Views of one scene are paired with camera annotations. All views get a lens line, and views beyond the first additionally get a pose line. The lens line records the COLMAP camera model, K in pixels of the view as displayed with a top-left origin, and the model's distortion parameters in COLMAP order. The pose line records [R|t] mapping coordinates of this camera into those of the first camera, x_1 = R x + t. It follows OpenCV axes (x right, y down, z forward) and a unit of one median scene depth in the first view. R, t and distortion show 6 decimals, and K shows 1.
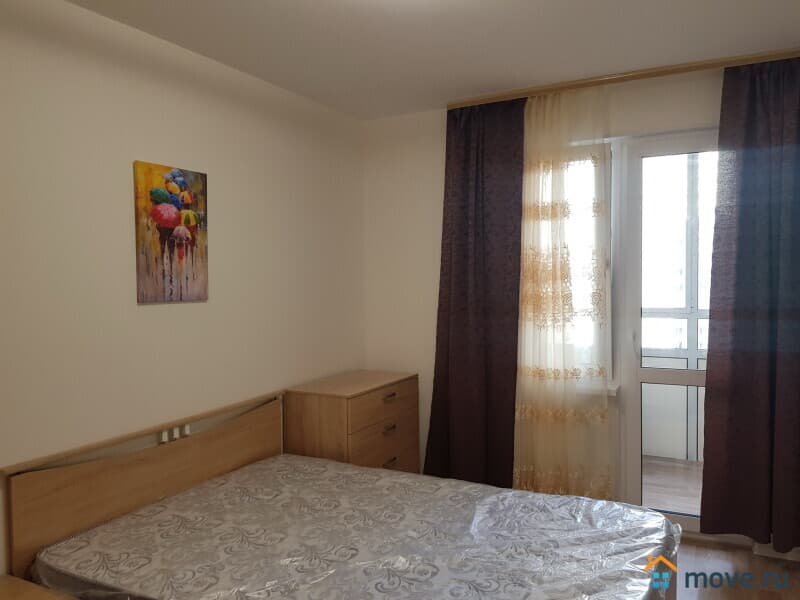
lens RADIAL K [[643.0, 0, 400.0], [0, 643.0, 300.0], [0, 0, 1]] dist [0.051067, -0.086289]
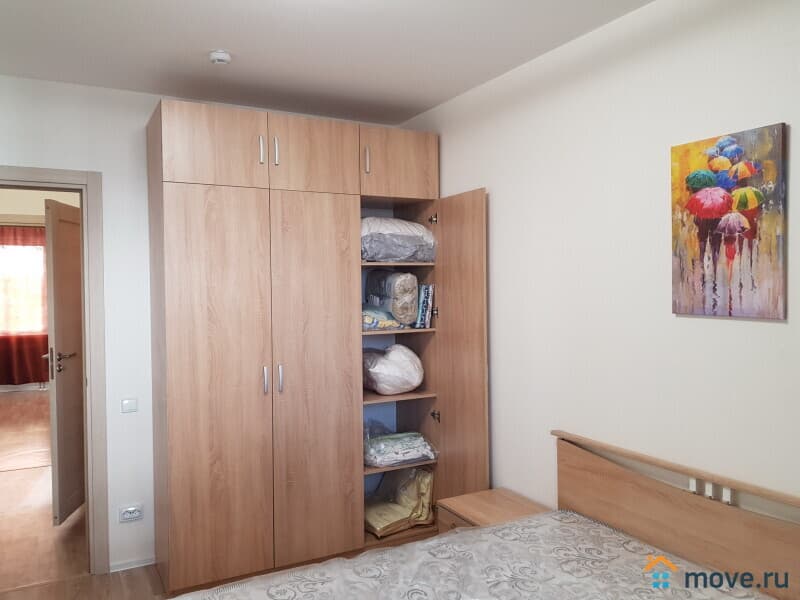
lens RADIAL K [[643.0, 0, 400.0], [0, 643.0, 300.0], [0, 0, 1]] dist [0.051067, -0.086289]
pose [[-0.570266, 0.036502, -0.820649, 0.478530], [-0.017239, 0.998260, 0.056381, -0.052975], [0.821279, 0.046300, -0.568645, 1.134506]]
